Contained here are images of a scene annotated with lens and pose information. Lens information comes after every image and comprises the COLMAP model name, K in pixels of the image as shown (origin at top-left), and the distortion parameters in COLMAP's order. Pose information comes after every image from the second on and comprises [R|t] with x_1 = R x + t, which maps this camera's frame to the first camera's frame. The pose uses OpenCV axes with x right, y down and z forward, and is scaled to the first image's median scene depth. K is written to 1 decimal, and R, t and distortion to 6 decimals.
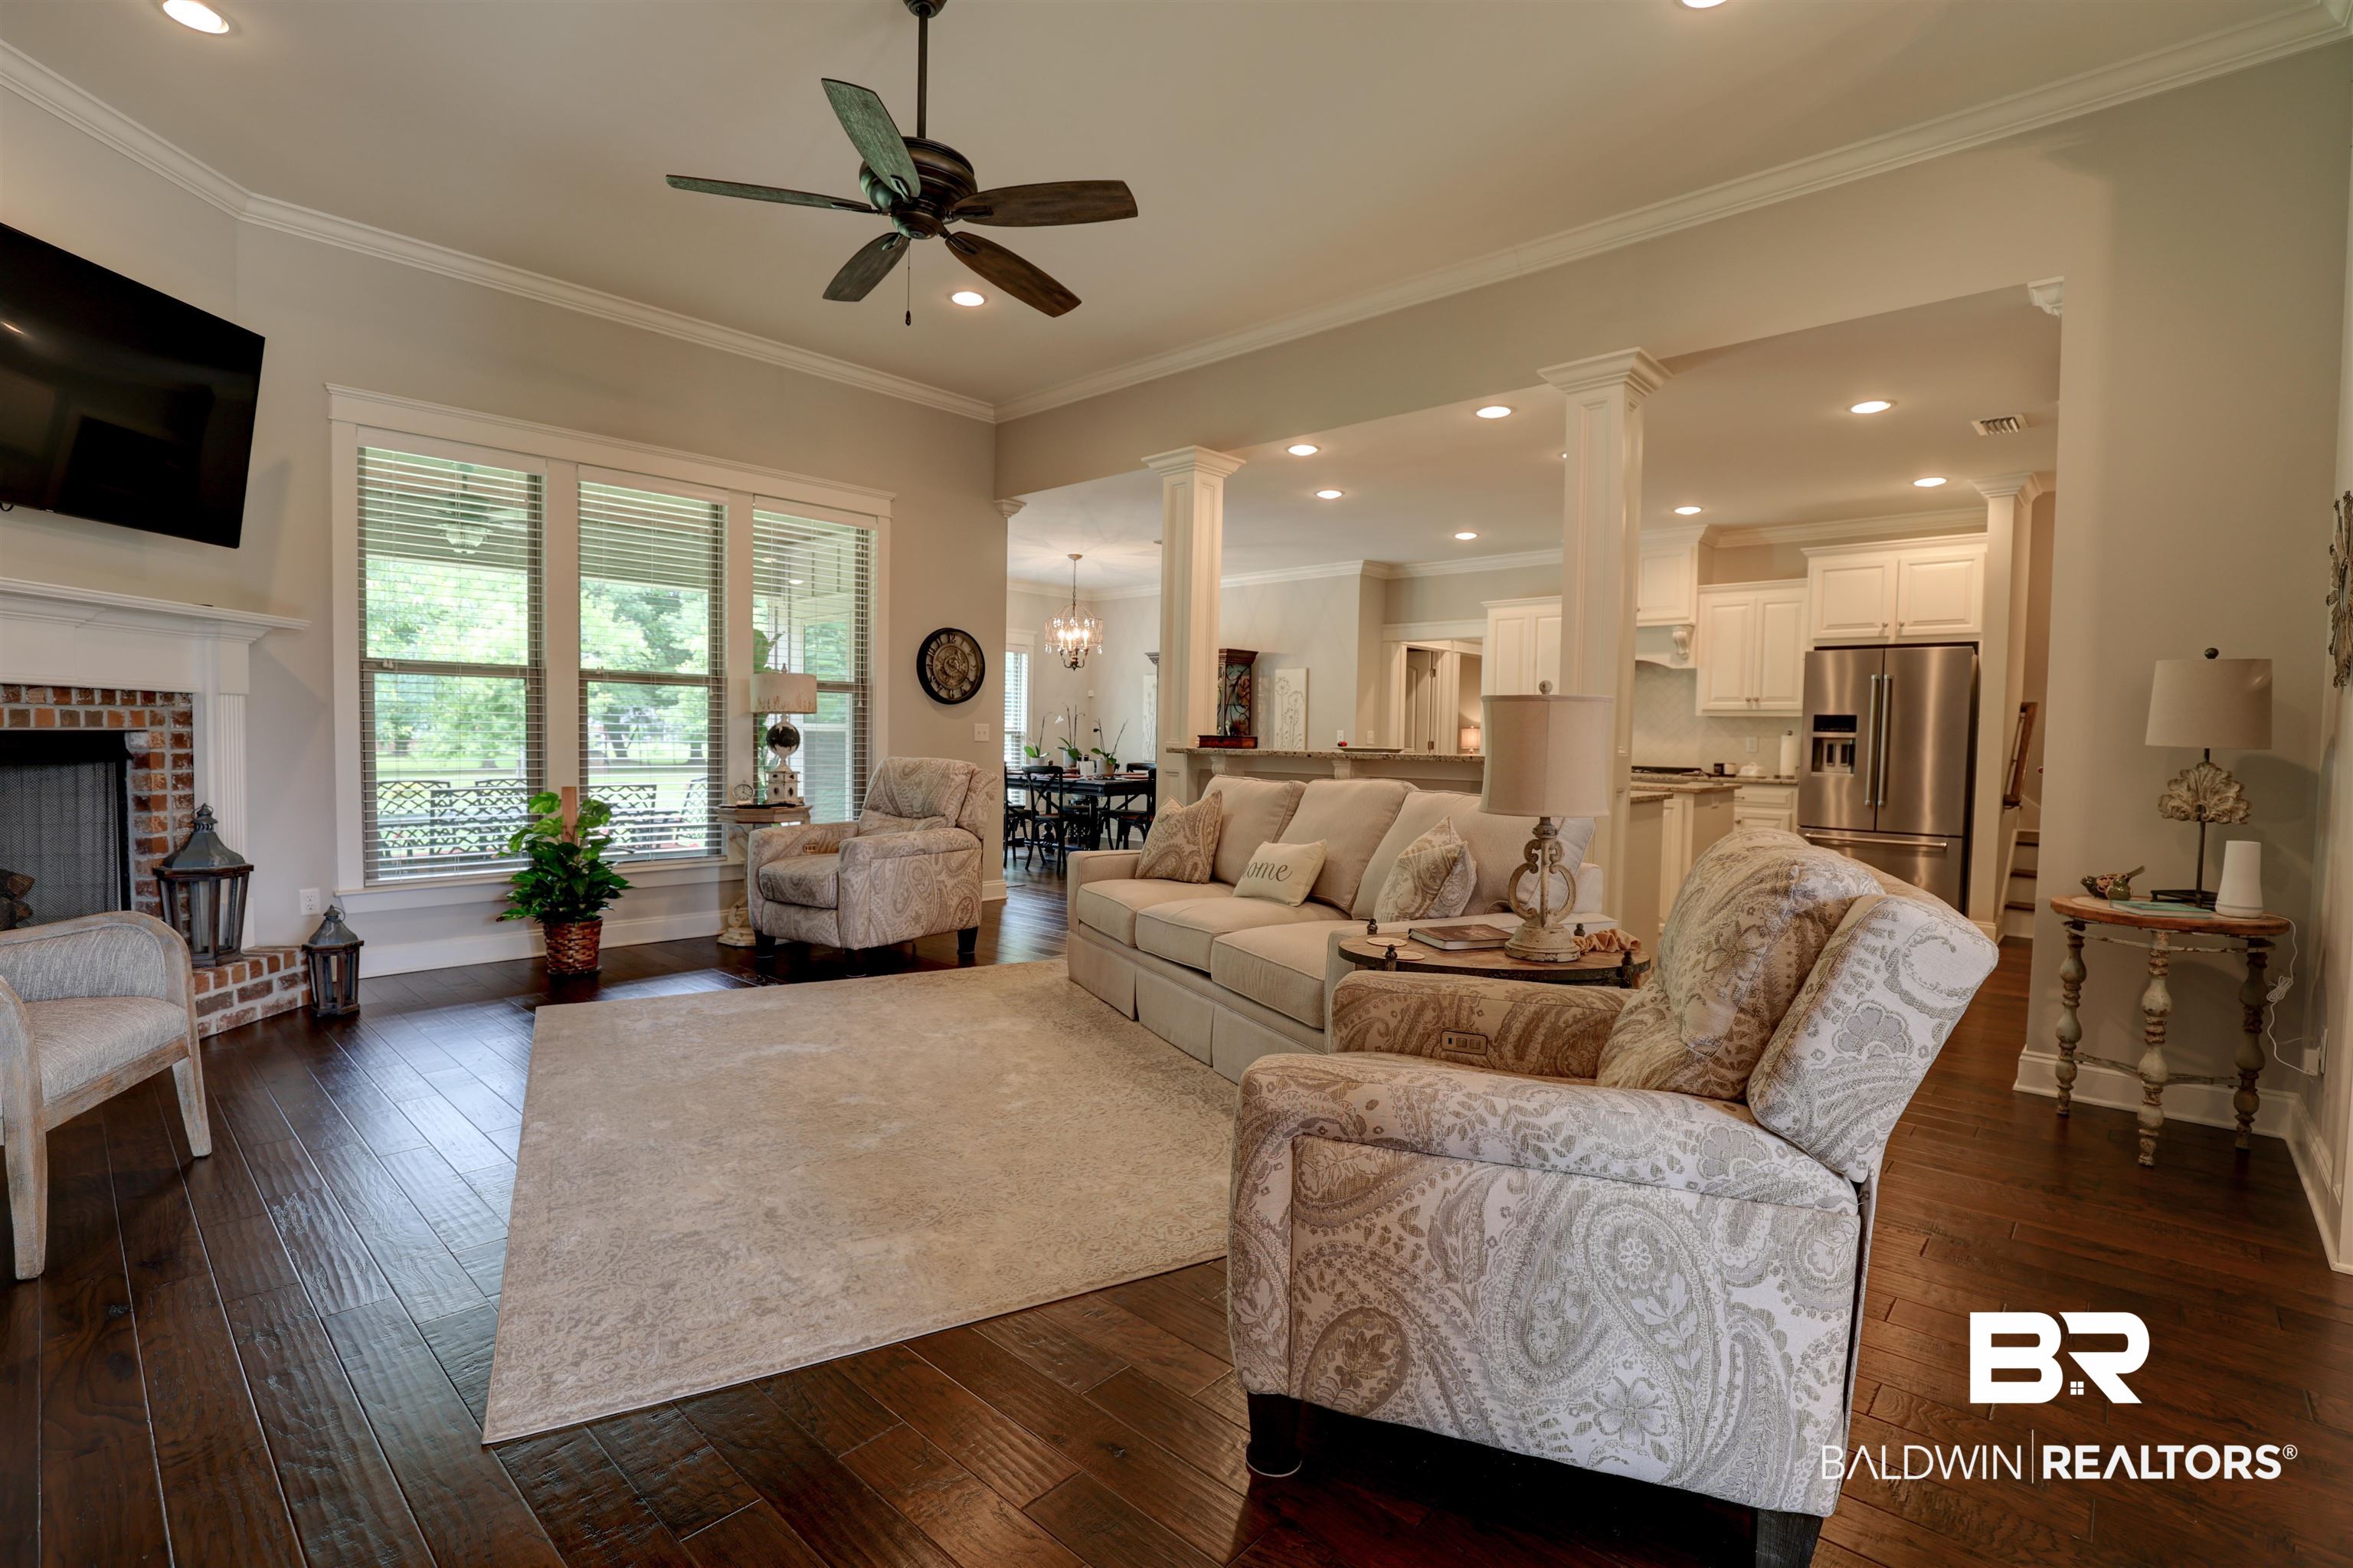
lens RADIAL K [[1075.0, 0, 1175.9], [0, 1075.0, 781.3], [0, 0, 1]] dist [-0.023912, -0.000754]
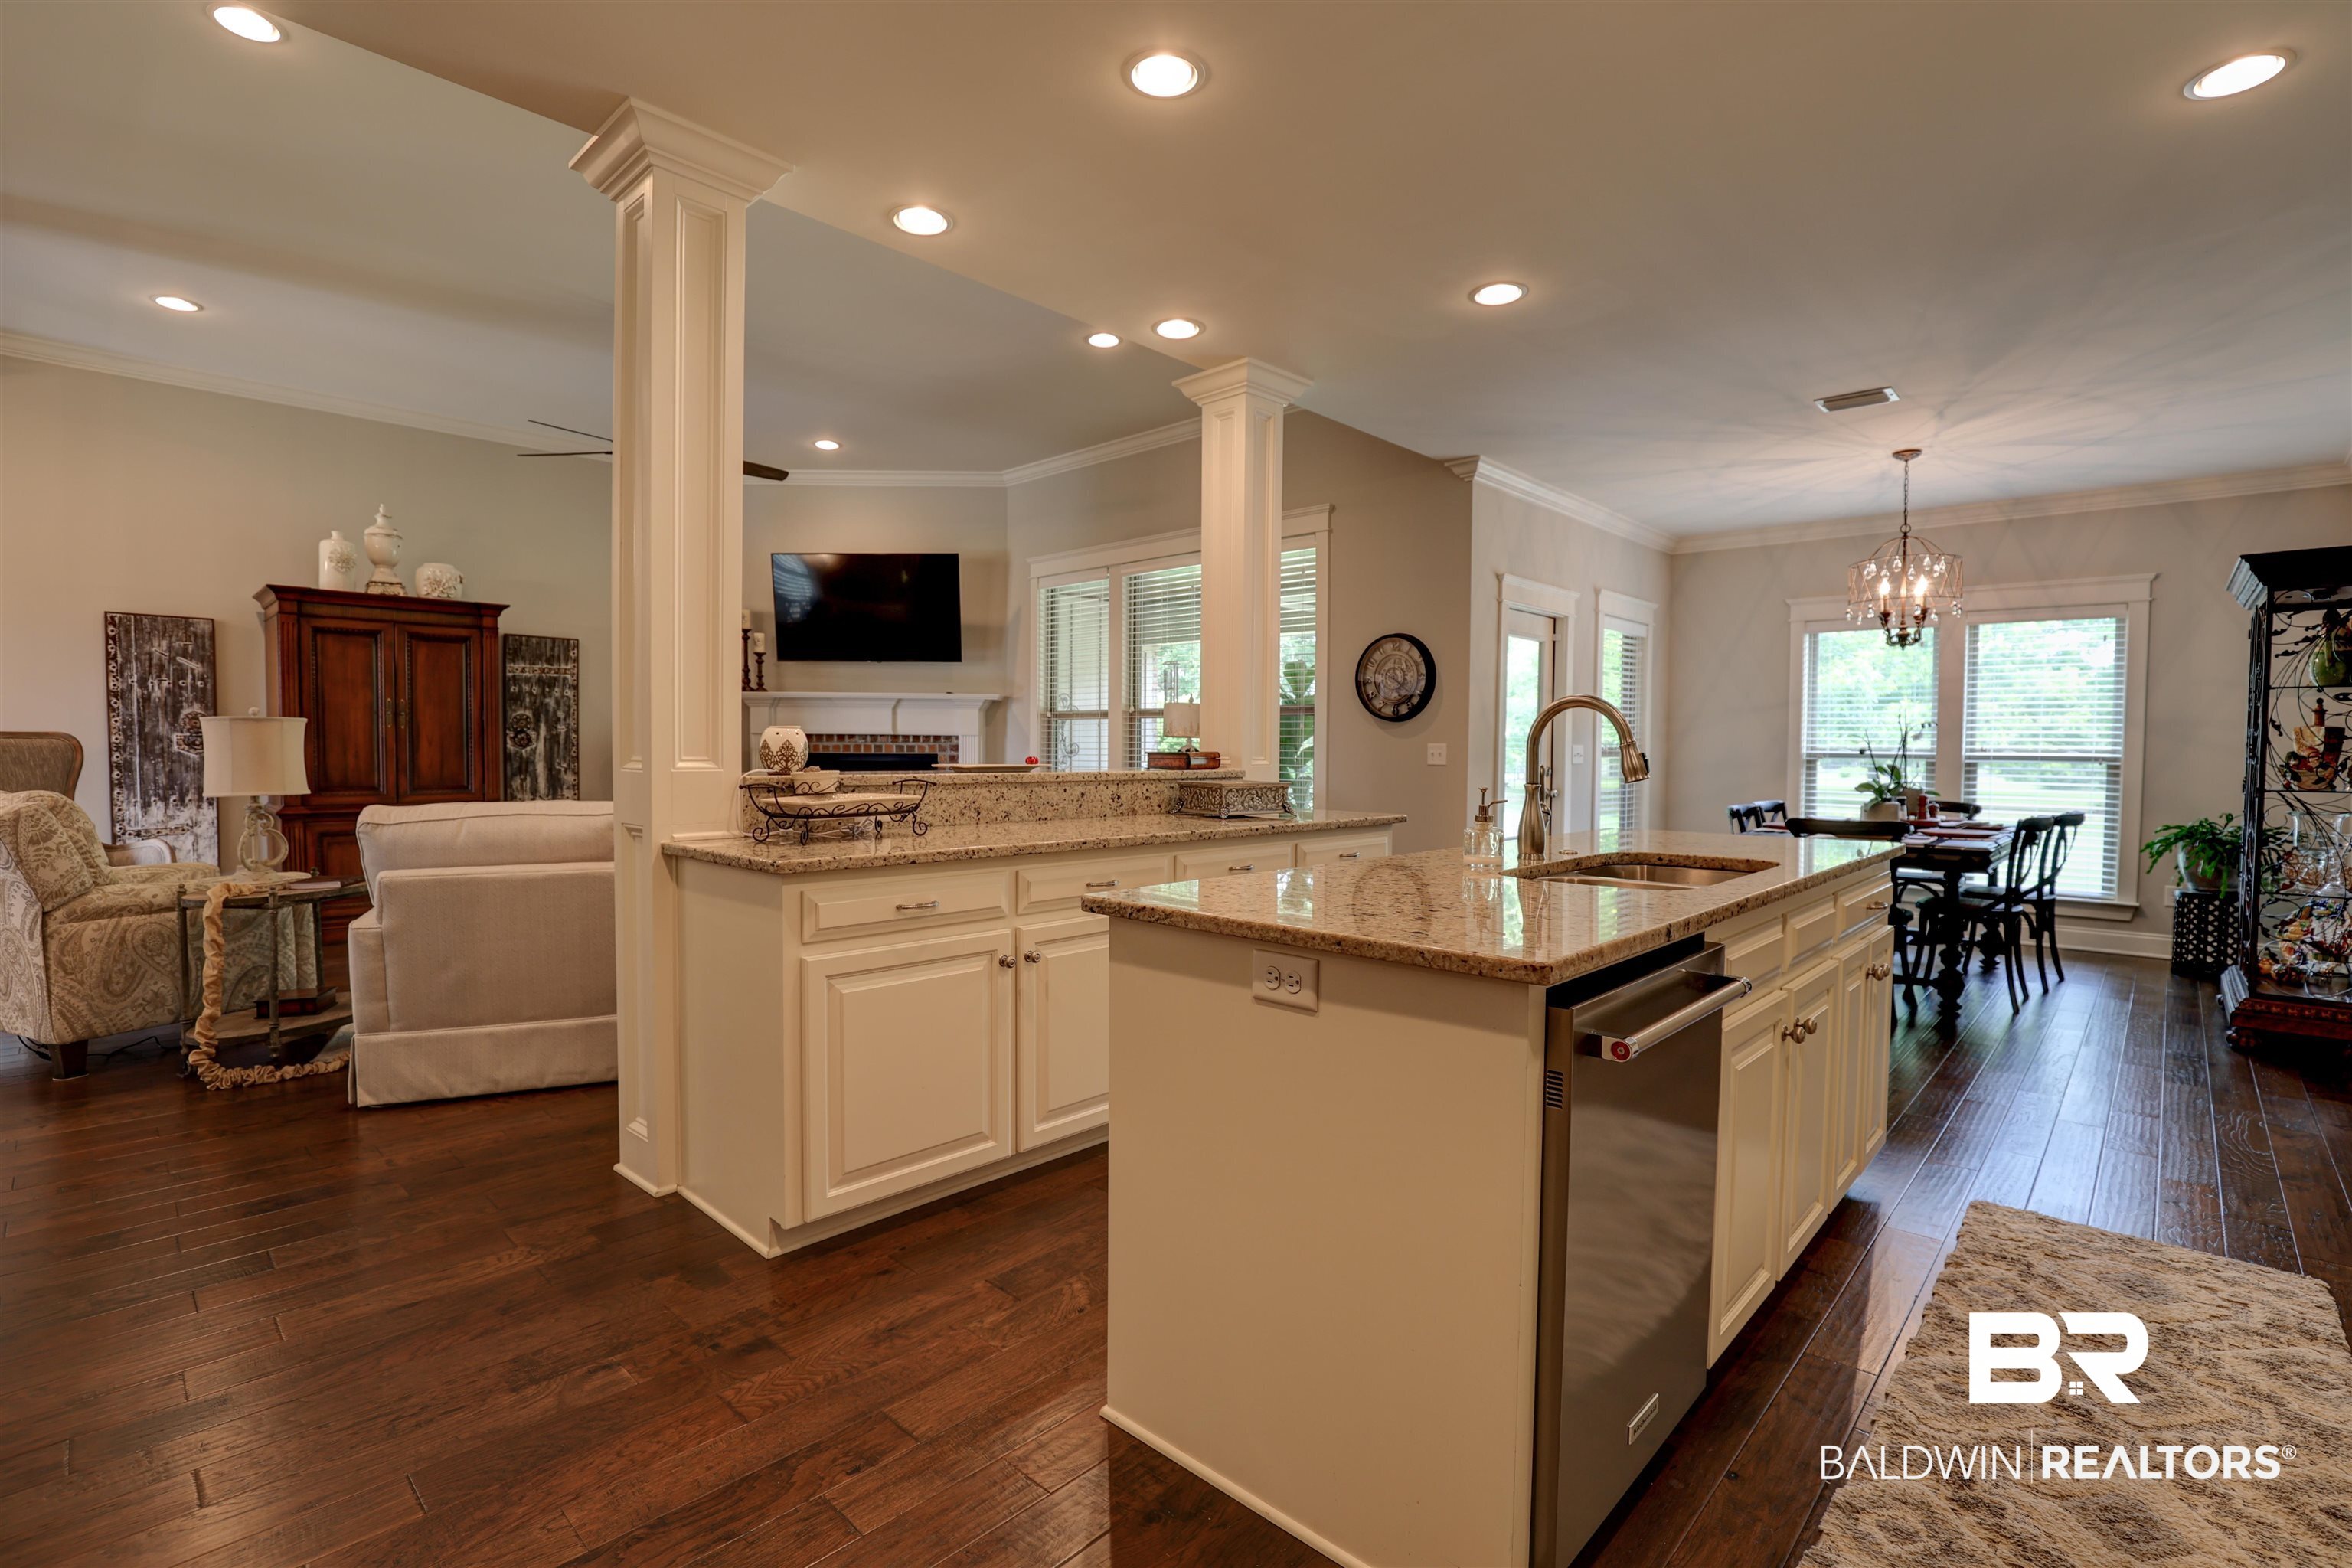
lens RADIAL K [[1074.5, 0, 1176.9], [0, 1074.5, 785.7], [0, 0, 1]] dist [-0.023912, -0.000754]
pose [[-0.012129, 0.018950, -0.999747, 0.846153], [-0.051041, 0.998505, 0.019546, -0.036983], [0.998623, 0.051265, -0.011144, 1.080852]]
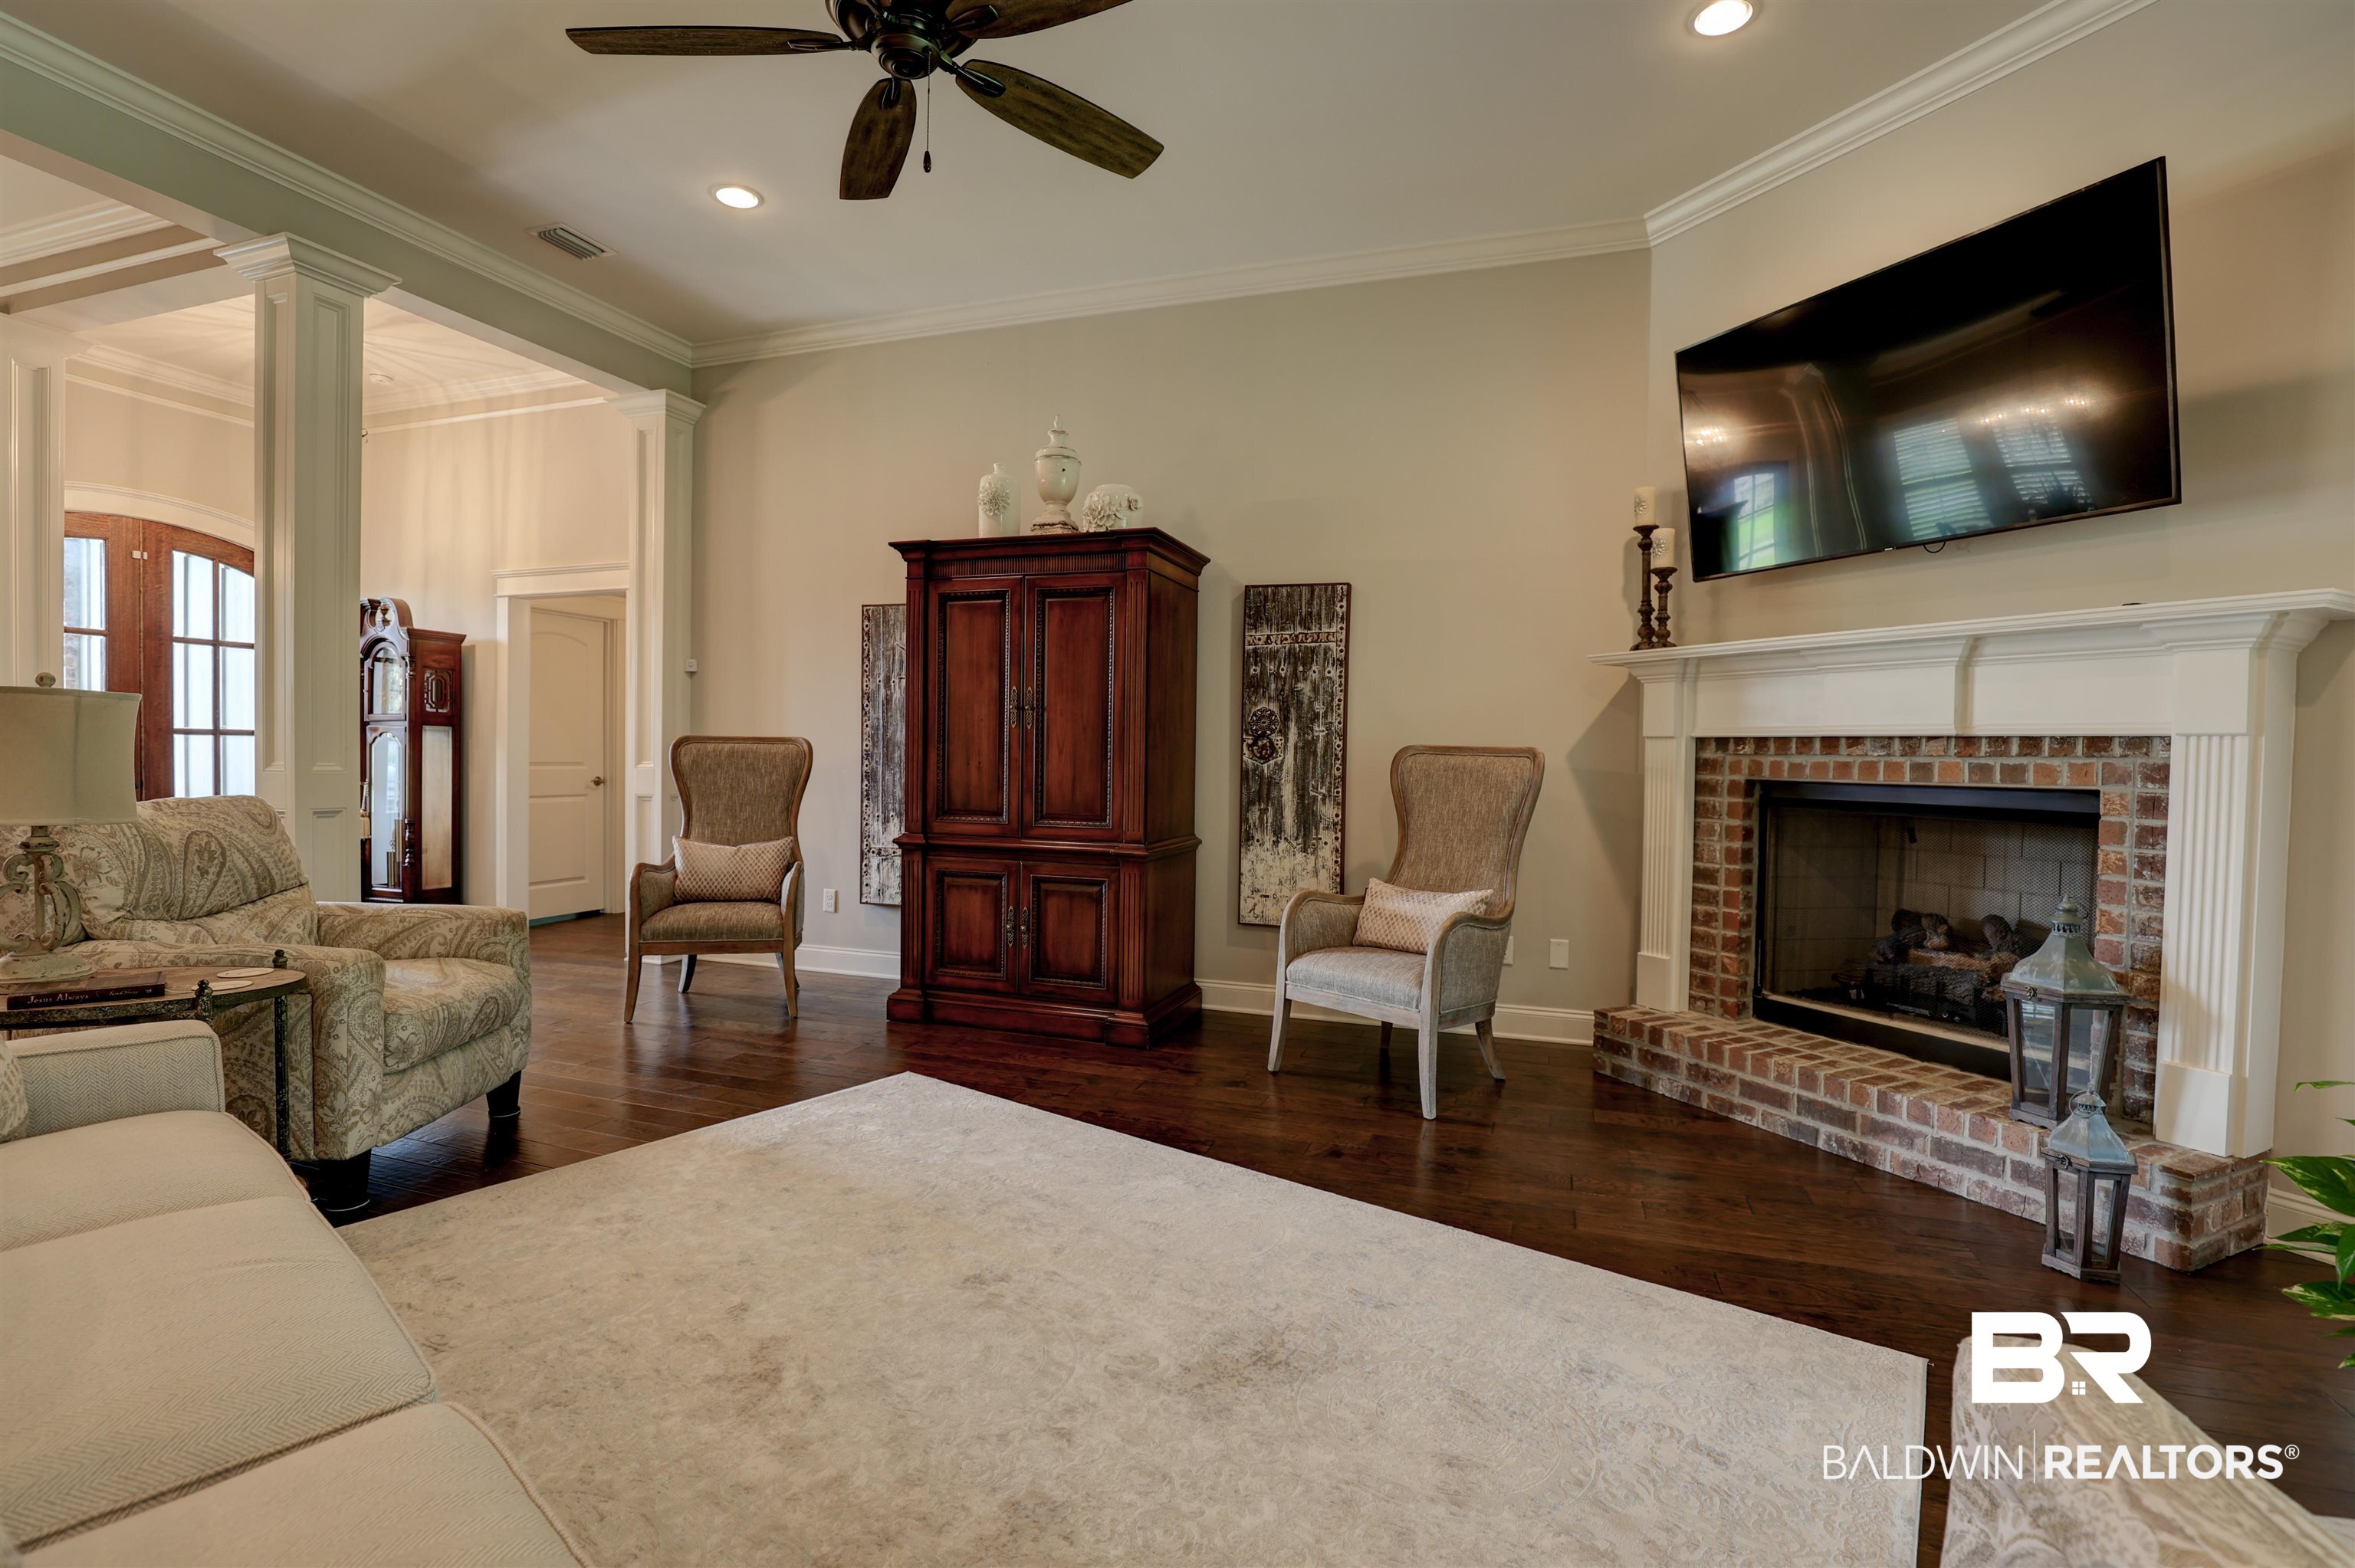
lens RADIAL K [[1075.7, 0, 1187.3], [0, 1075.7, 800.4], [0, 0, 1]] dist [-0.023912, -0.000754]
pose [[-0.911415, -0.015734, -0.411188, -0.074943], [-0.050283, 0.996038, 0.073342, -0.045402], [0.408405, 0.087521, -0.908595, 1.007441]]
